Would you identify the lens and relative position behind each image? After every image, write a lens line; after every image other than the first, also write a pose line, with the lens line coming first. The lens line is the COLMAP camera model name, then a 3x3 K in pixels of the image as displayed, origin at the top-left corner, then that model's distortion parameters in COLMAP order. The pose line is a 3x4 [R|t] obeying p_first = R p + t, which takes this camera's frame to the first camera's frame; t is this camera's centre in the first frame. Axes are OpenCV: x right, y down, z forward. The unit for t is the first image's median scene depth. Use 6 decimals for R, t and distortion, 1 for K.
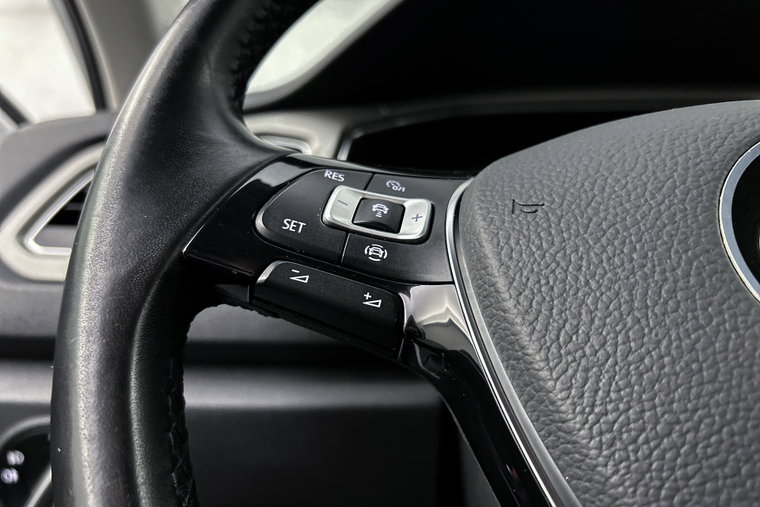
lens RADIAL K [[585.8, 0, 379.5], [0, 585.8, 254.0], [0, 0, 1]] dist [0.061744, -0.064050]
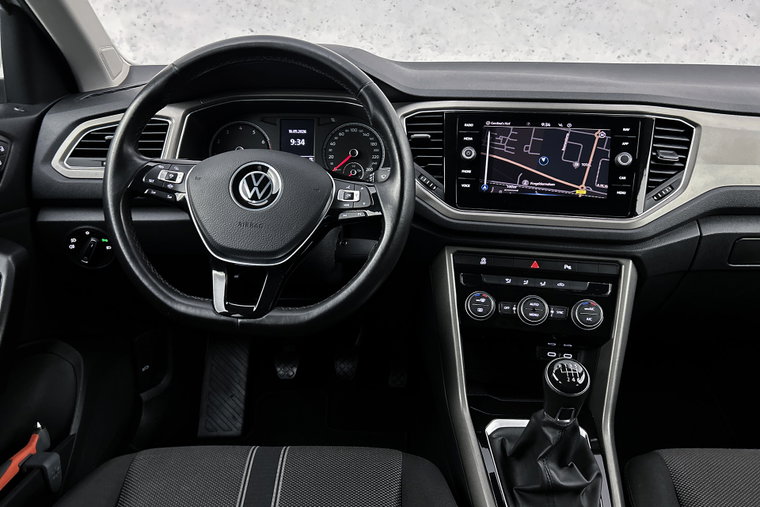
lens RADIAL K [[585.8, 0, 372.0], [0, 585.8, 256.6], [0, 0, 1]] dist [0.061744, -0.064050]
pose [[0.996362, -0.029495, 0.079953, 1.185772], [0.004930, 0.956577, 0.291437, -0.815212], [-0.085077, -0.289983, 0.953243, -3.737204]]
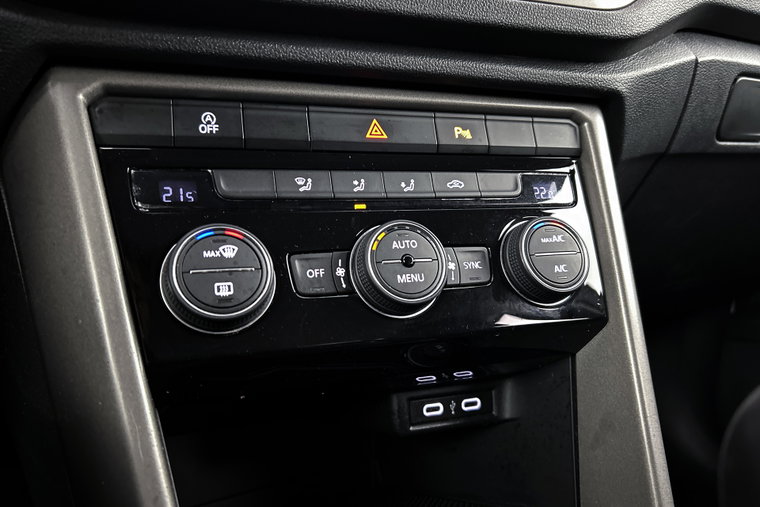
lens RADIAL K [[585.8, 0, 375.0], [0, 585.8, 257.2], [0, 0, 1]] dist [0.061744, -0.064050]
pose [[0.802019, -0.096701, 0.589418, 2.081905], [0.004135, 0.987683, 0.156415, 0.952404], [-0.597284, -0.123011, 0.792541, -0.085368]]
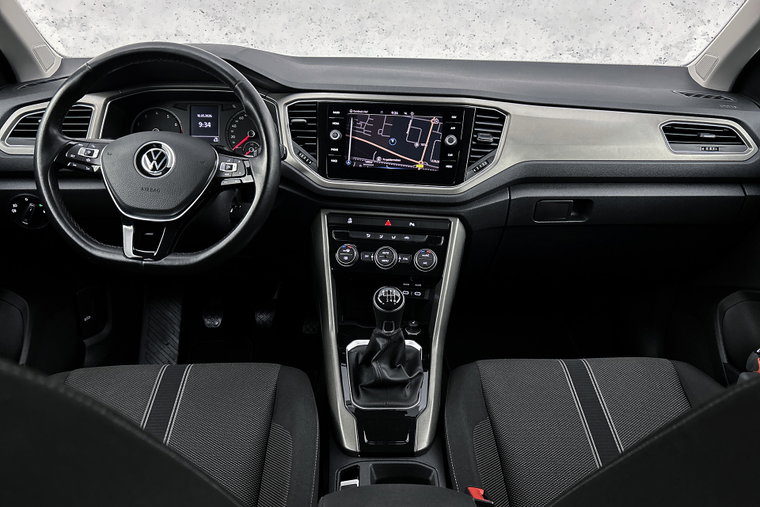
lens RADIAL K [[585.8, 0, 379.6], [0, 585.8, 264.6], [0, 0, 1]] dist [0.061744, -0.064050]
pose [[0.989651, -0.044549, 0.136405, 2.043676], [-0.003834, 0.942039, 0.335482, -1.027645], [-0.143444, -0.332533, 0.932119, -5.379588]]
